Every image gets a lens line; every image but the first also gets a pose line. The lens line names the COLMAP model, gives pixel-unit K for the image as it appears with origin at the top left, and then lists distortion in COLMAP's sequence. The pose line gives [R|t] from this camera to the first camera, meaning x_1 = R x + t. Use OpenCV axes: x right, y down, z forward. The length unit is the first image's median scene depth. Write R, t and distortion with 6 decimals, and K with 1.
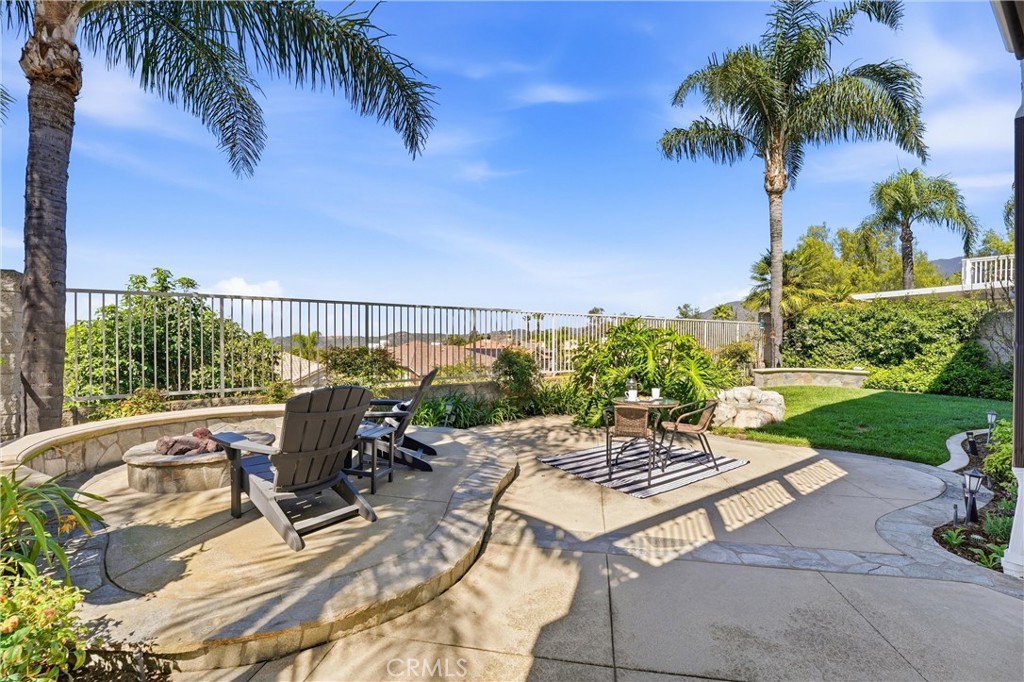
lens RADIAL K [[440.7, 0, 512.0], [0, 440.7, 341.0], [0, 0, 1]] dist [-0.001222, -0.000367]
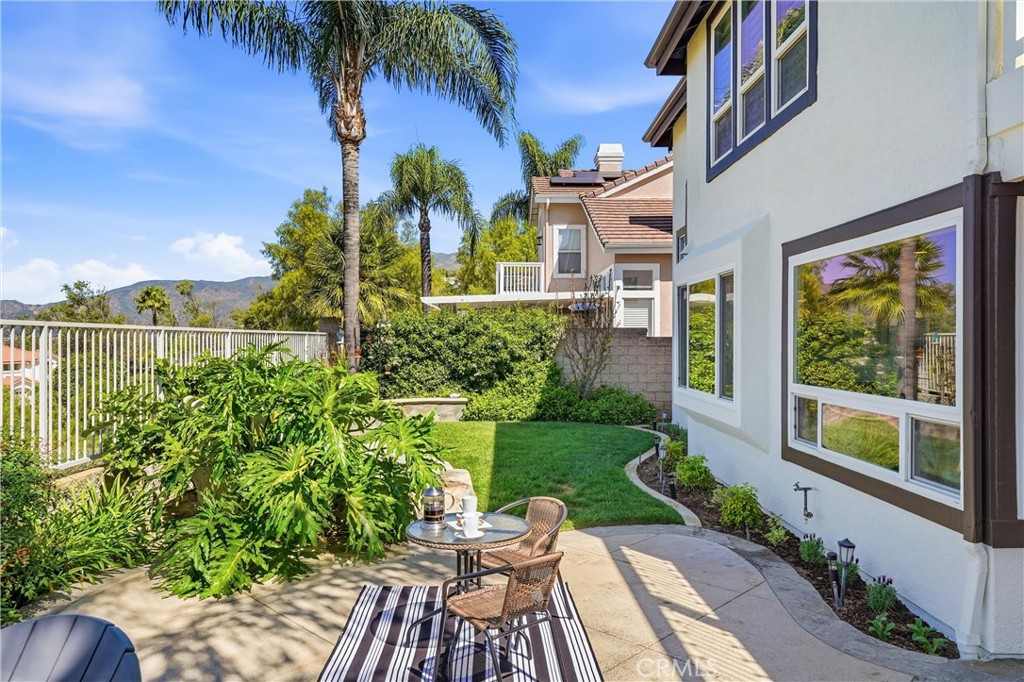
lens RADIAL K [[675.0, 0, 512.0], [0, 675.0, 341.0], [0, 0, 1]] dist [0.073938, 0.000167]
pose [[0.569714, -0.009628, 0.821786, -0.127577], [0.009697, 0.999941, 0.004992, -0.036229], [-0.821786, 0.005124, 0.569774, 0.216841]]
